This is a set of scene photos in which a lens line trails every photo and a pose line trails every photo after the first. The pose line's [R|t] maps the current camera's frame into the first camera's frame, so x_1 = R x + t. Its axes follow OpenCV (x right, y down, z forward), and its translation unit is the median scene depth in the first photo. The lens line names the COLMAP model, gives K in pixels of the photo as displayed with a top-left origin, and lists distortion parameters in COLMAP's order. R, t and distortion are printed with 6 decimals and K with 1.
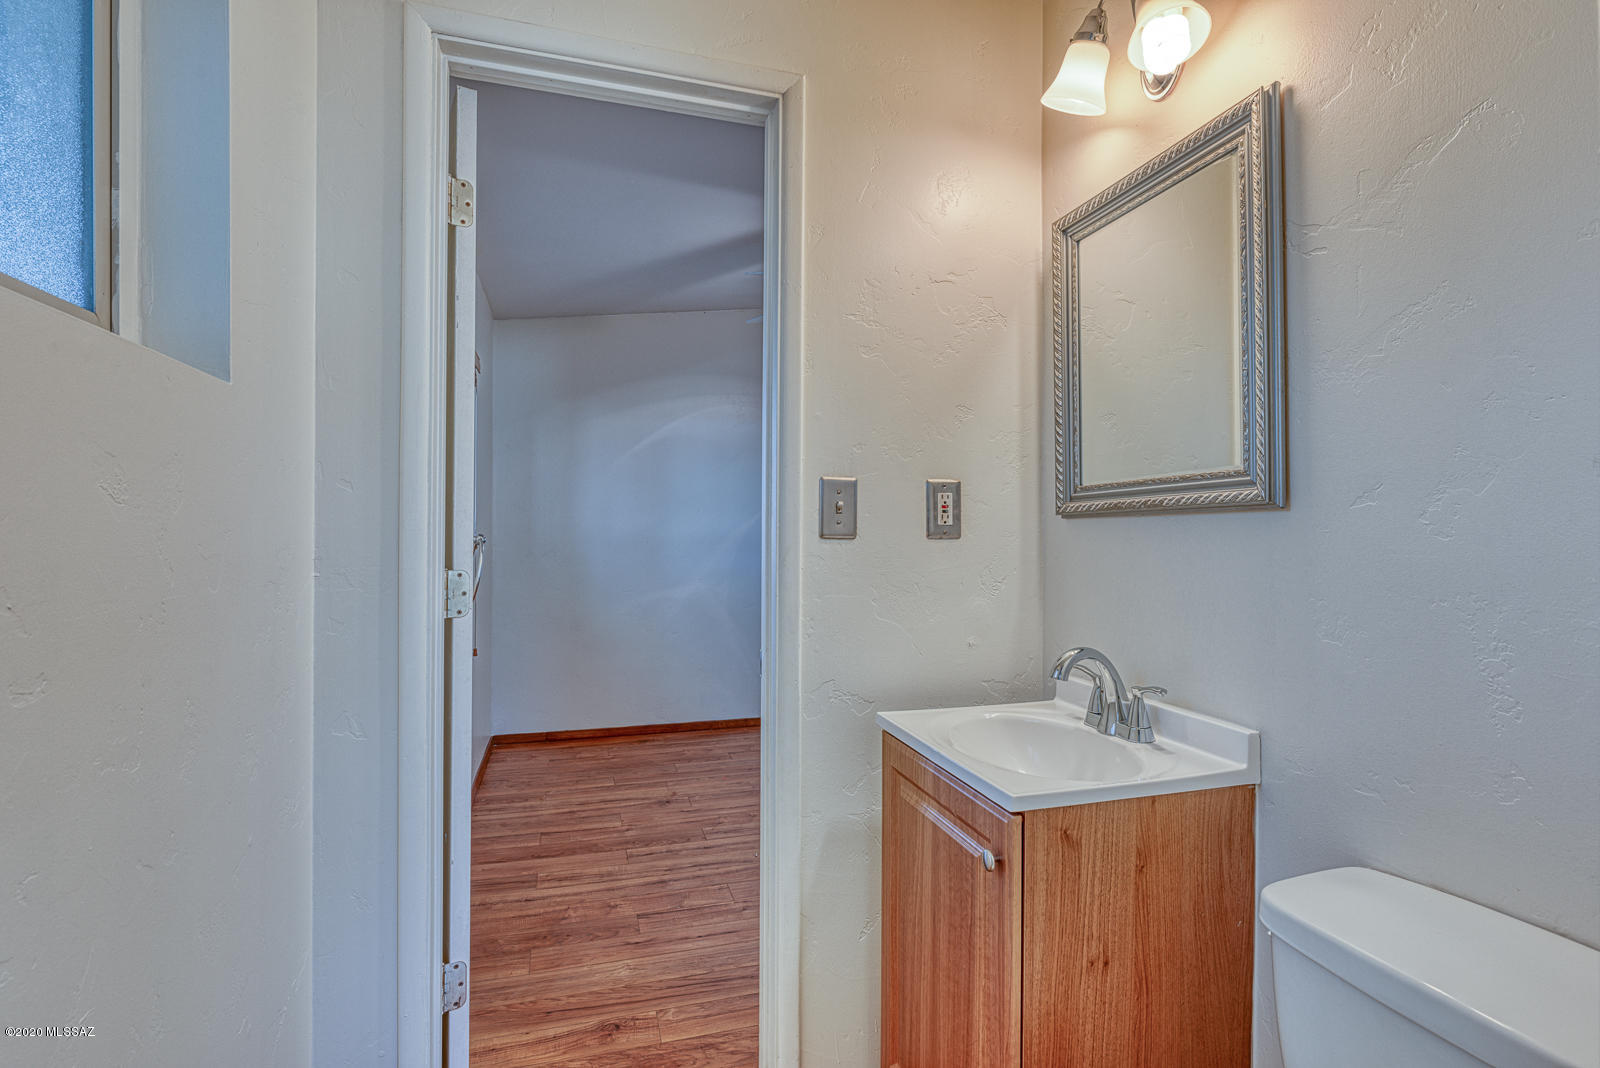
lens RADIAL K [[793.9, 0, 800.0], [0, 793.9, 534.0], [0, 0, 1]] dist [0.000931, 0.000693]
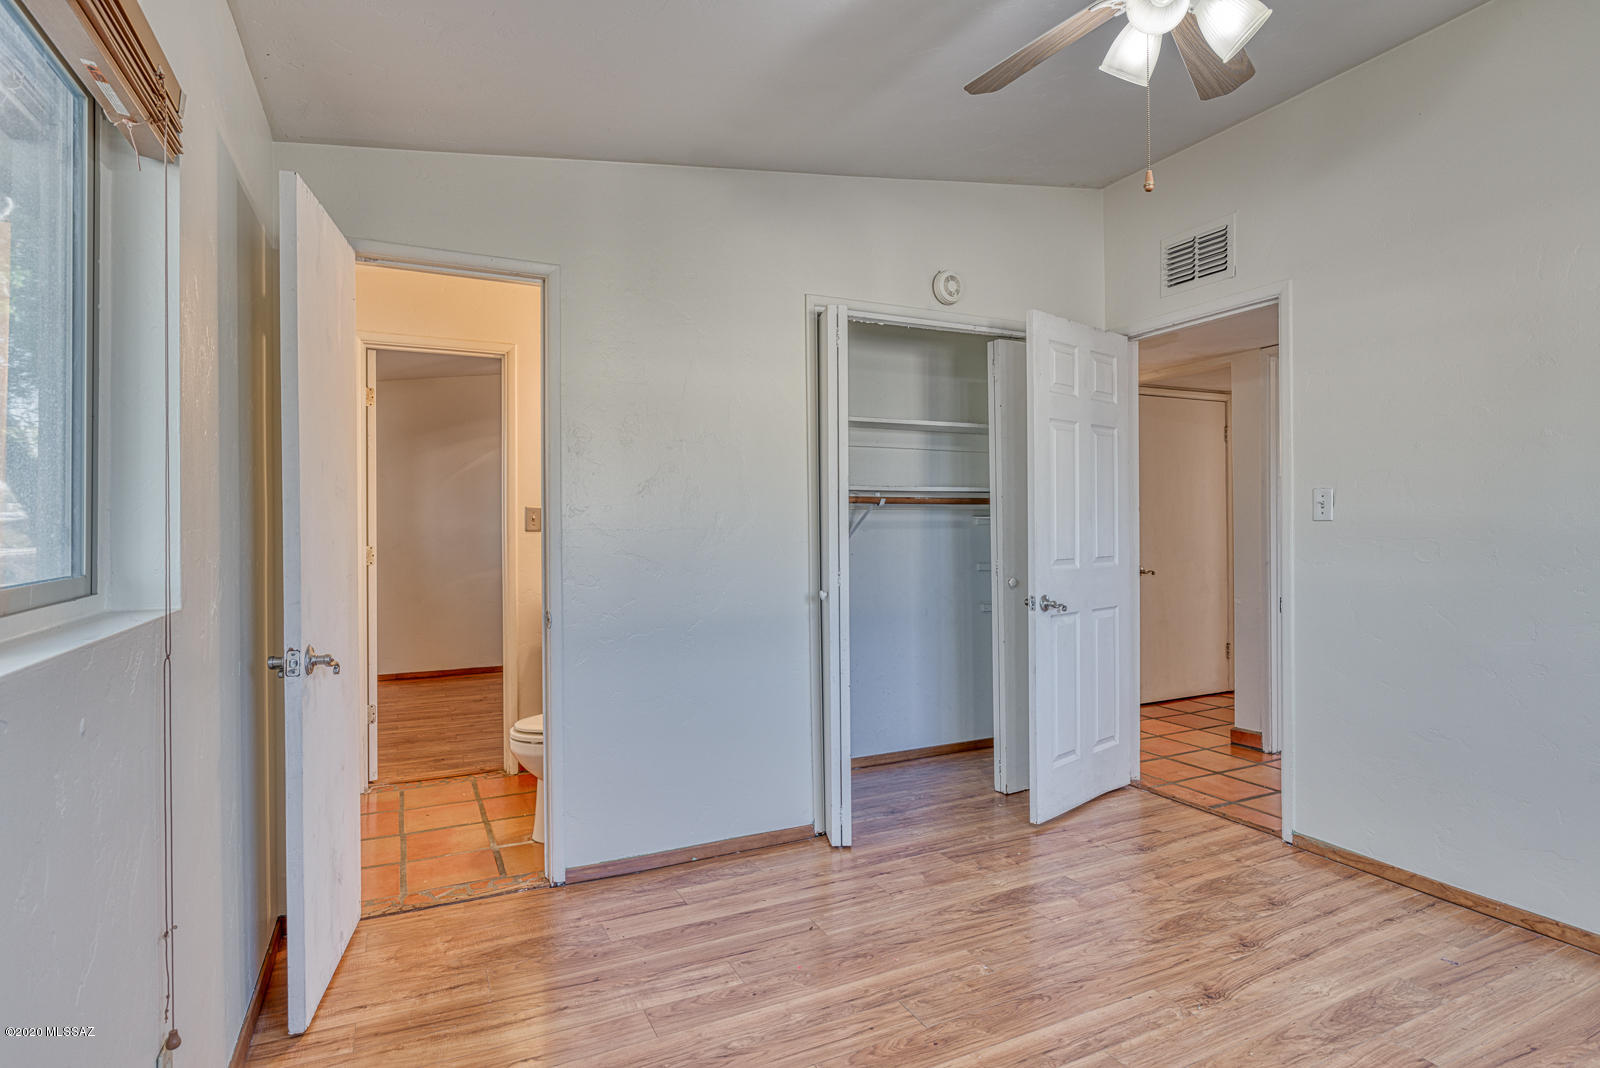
lens RADIAL K [[850.4, 0, 799.0], [0, 850.4, 527.8], [0, 0, 1]] dist [-0.001669, -0.000688]
pose [[0.988409, -0.011395, 0.151388, 0.468187], [0.012190, 0.999916, -0.004323, 0.014018], [-0.151326, 0.006118, 0.988465, -1.746154]]
